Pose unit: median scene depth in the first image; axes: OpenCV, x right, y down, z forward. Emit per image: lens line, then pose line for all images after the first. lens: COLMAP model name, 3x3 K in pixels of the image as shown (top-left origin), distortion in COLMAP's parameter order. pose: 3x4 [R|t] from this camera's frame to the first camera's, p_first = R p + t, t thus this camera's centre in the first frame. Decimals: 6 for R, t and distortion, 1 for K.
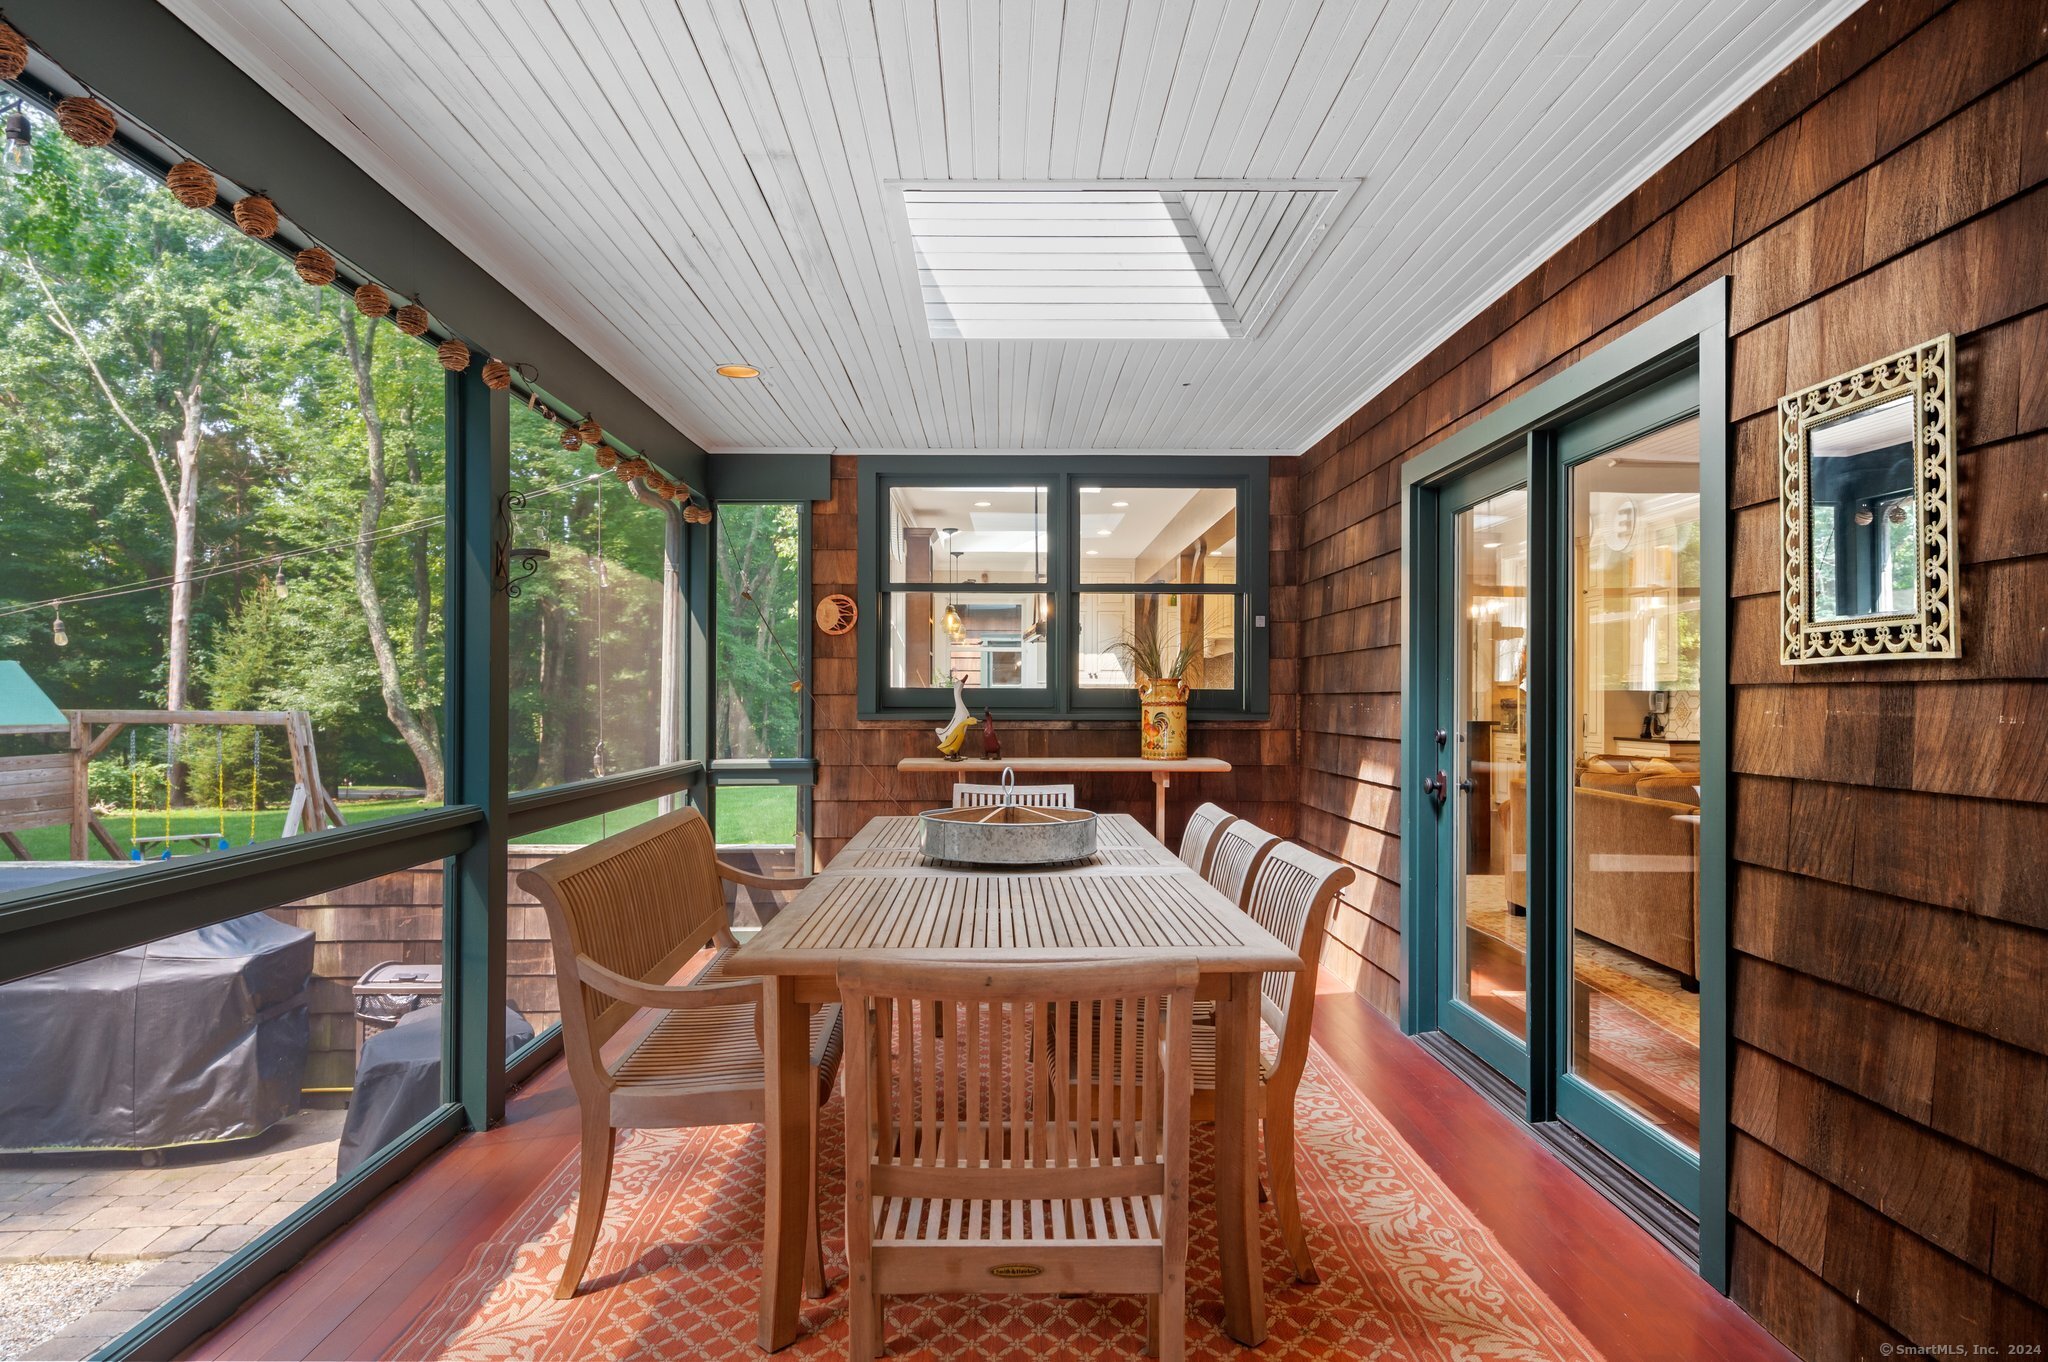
lens RADIAL K [[1222.2, 0, 970.4], [0, 1222.2, 683.4], [0, 0, 1]] dist [-0.001434, -0.001368]
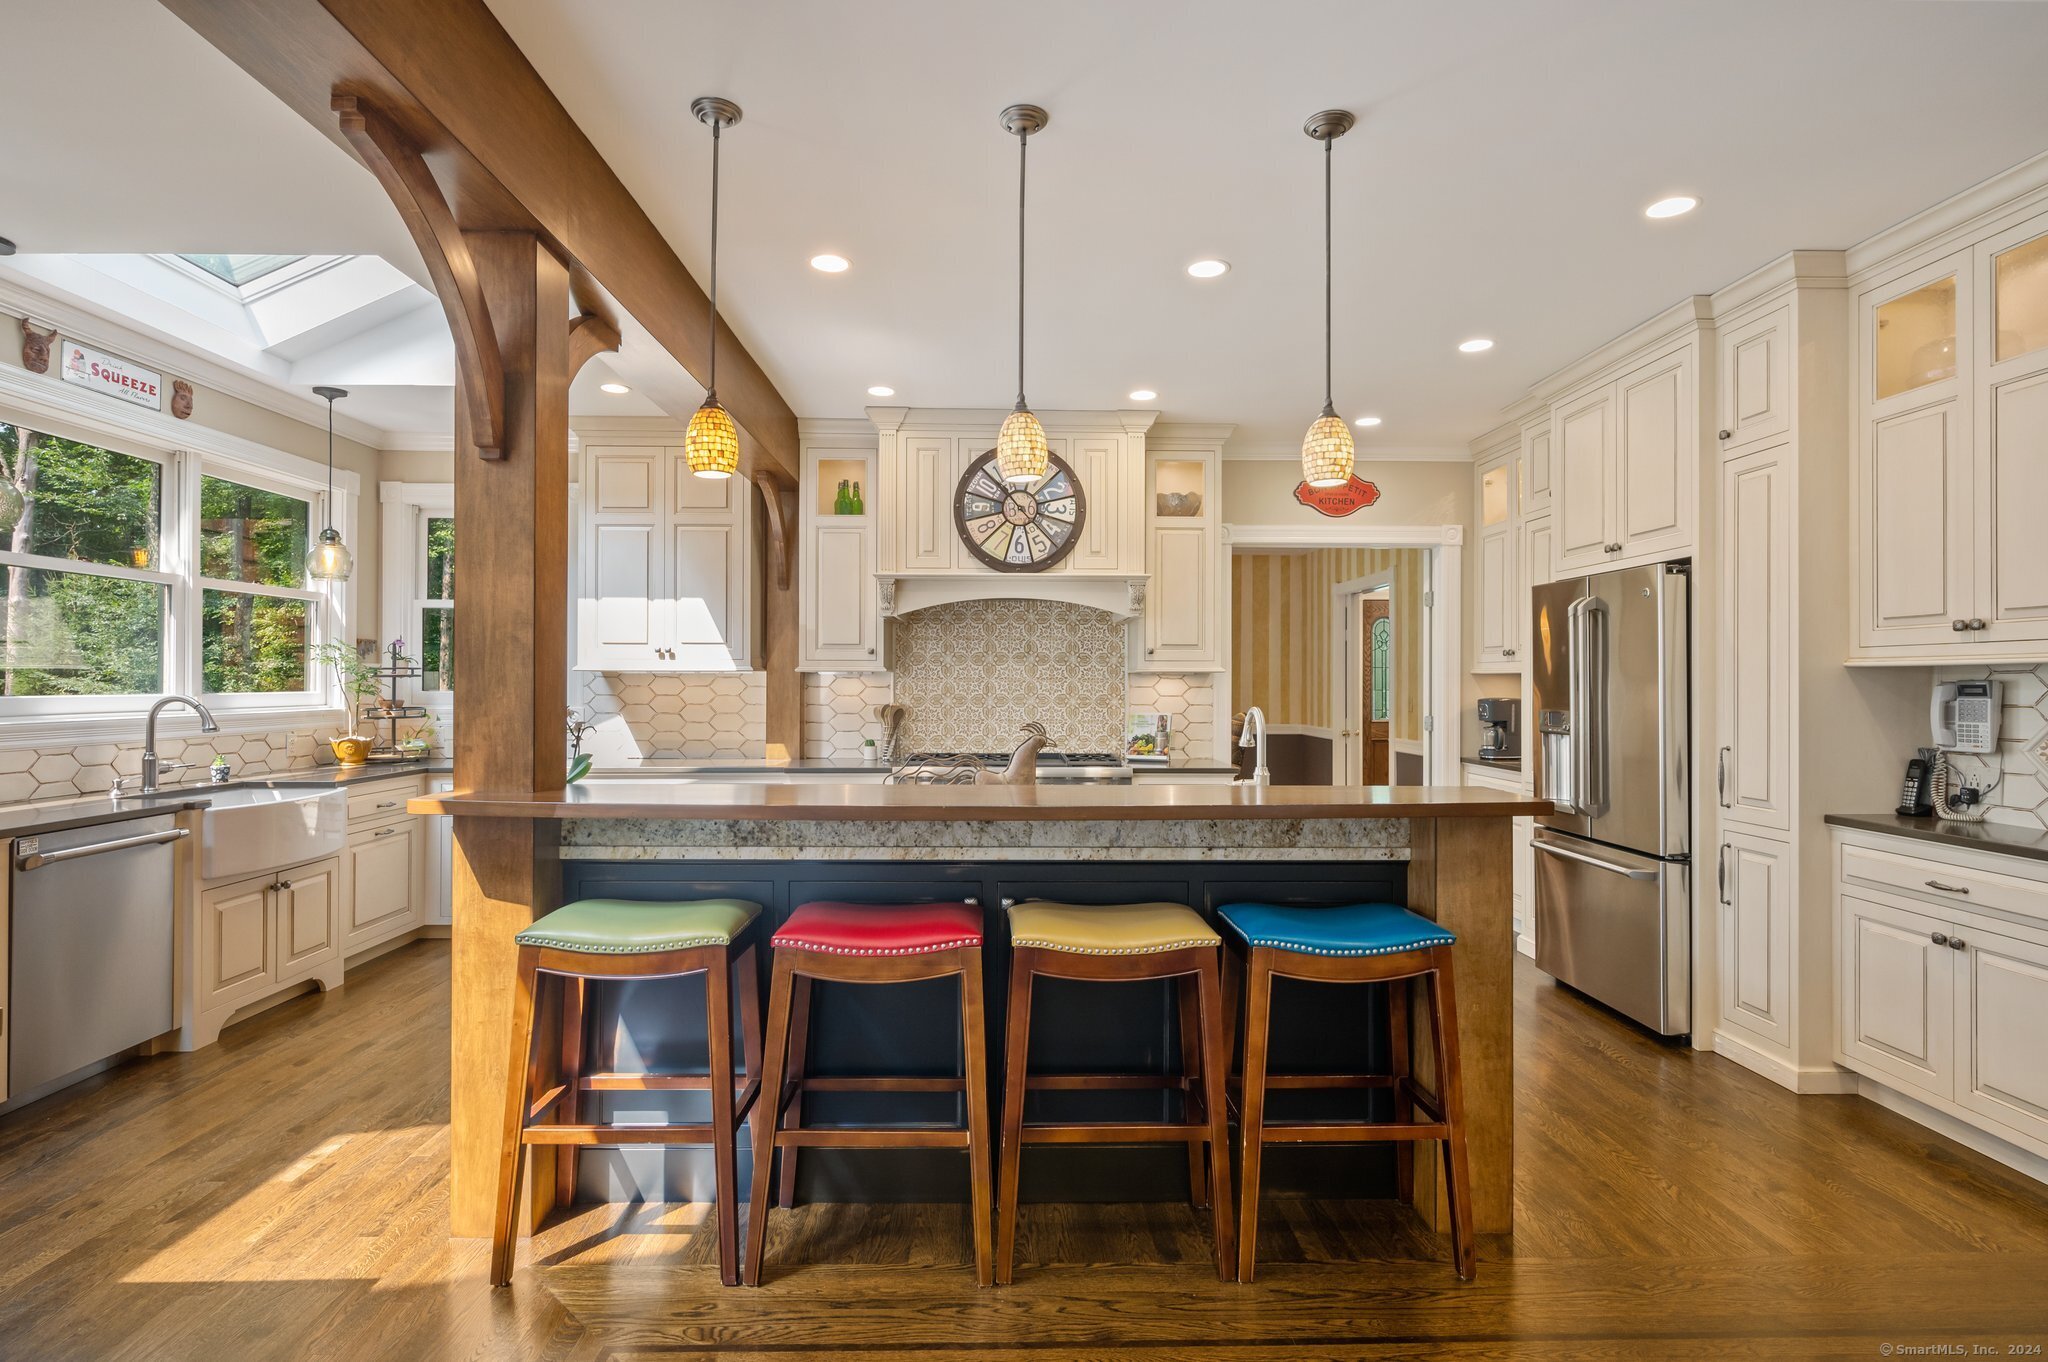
lens RADIAL K [[1016.9, 0, 1027.0], [0, 1016.9, 672.7], [0, 0, 1]] dist [-0.000727, -0.000074]
pose [[0.999795, 0.005794, 0.019397, 0.163503], [-0.005657, 0.999959, -0.007097, 0.003057], [-0.019437, 0.006986, 0.999787, 0.401678]]
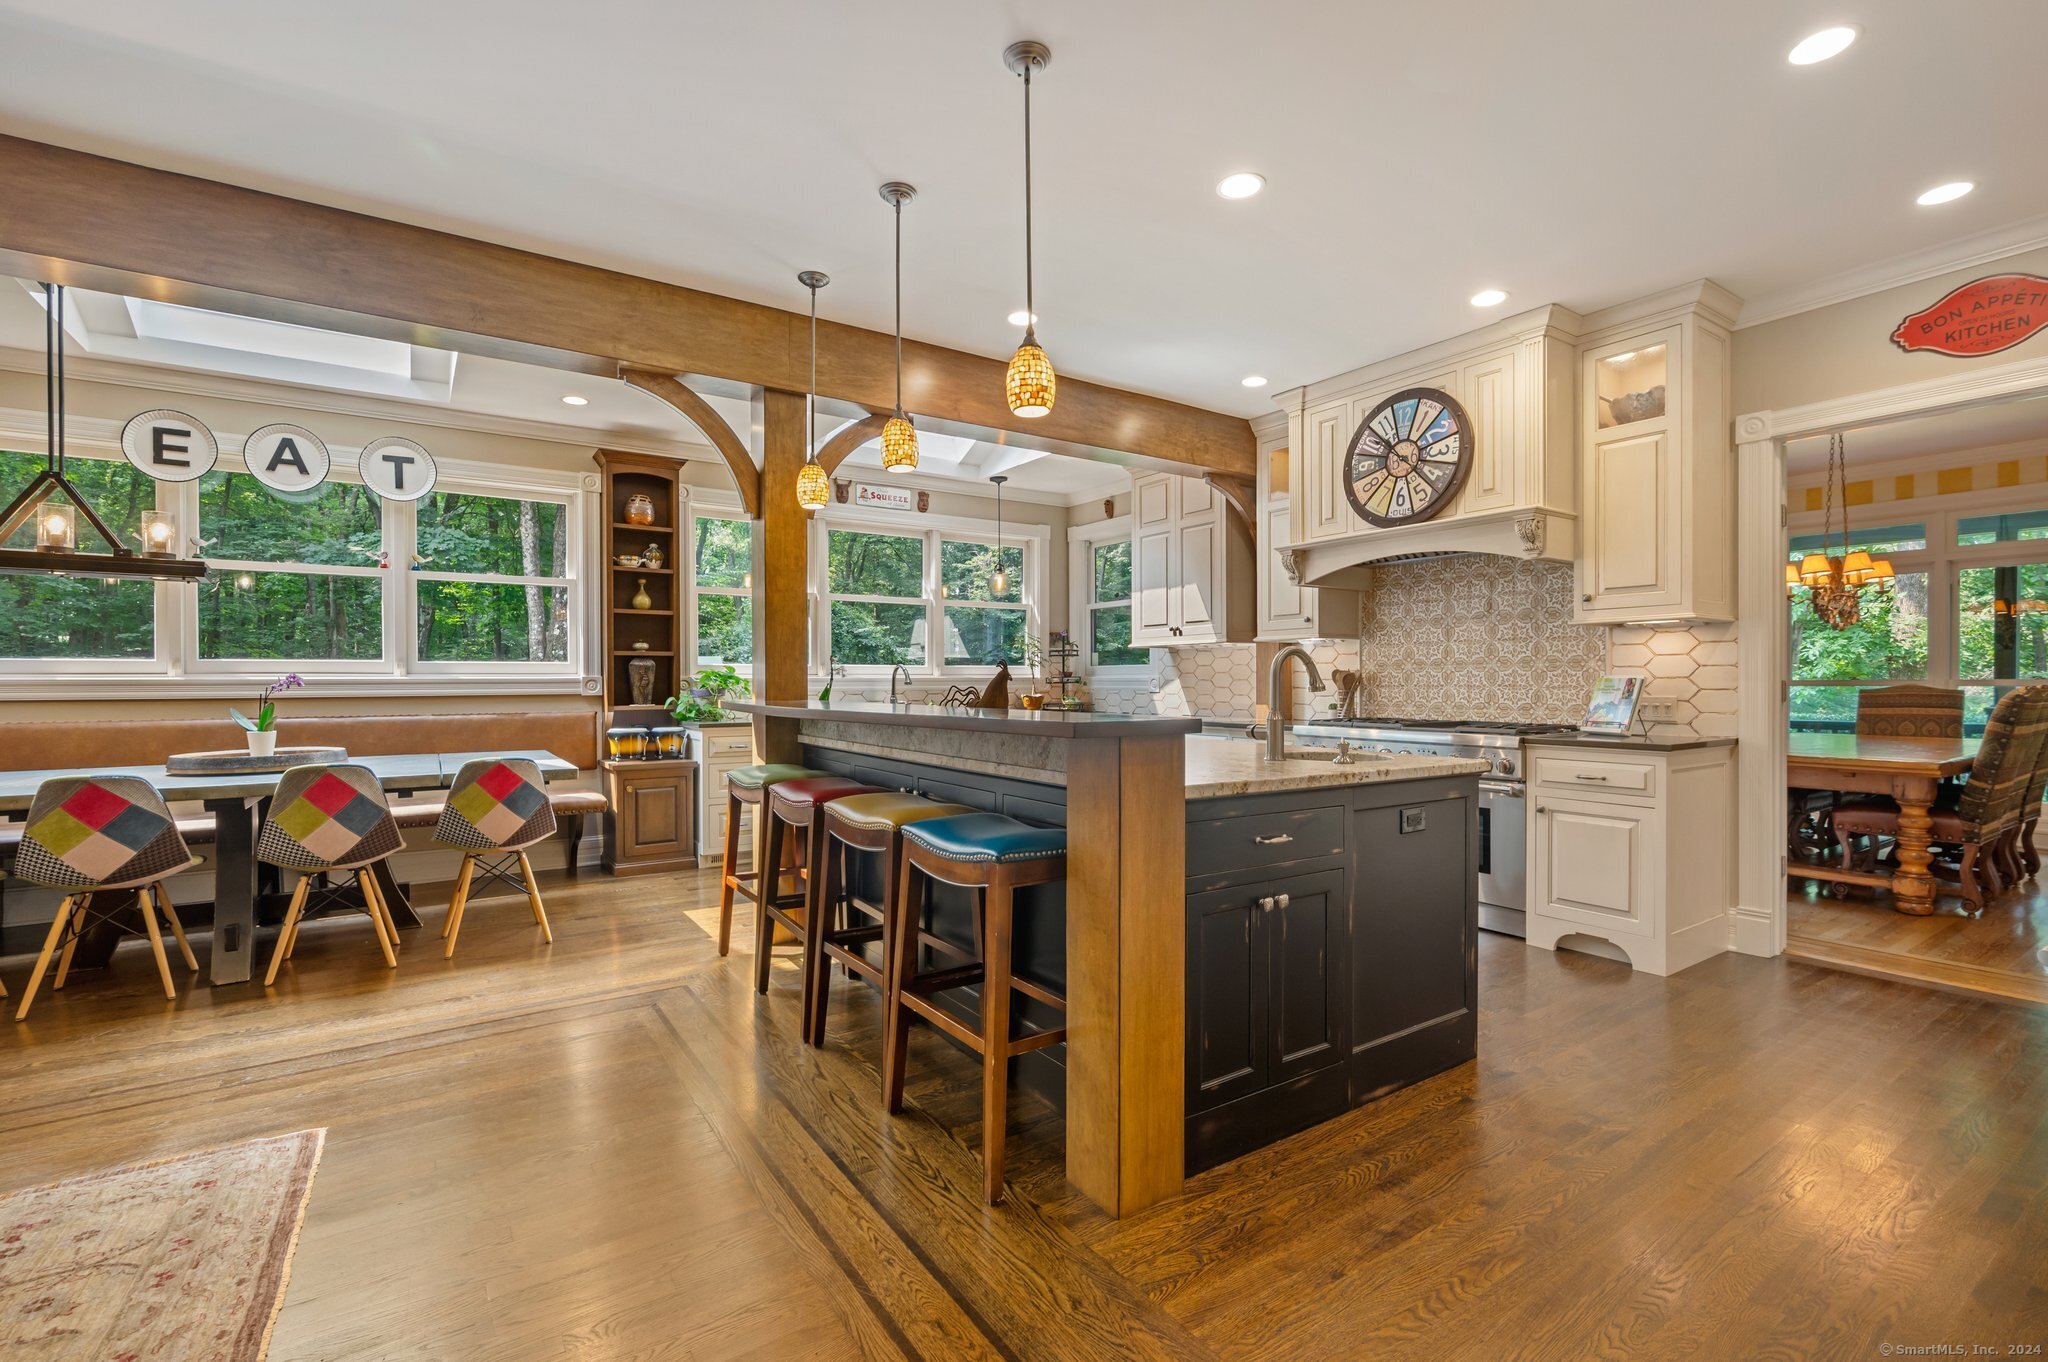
lens RADIAL K [[898.3, 0, 1025.8], [0, 898.3, 687.3], [0, 0, 1]] dist [-0.000322, 0.000159]
pose [[0.557413, 0.006270, -0.830212, 0.299378], [0.004487, 0.999934, 0.010564, 0.012216], [0.830223, -0.009614, 0.557348, 0.463816]]
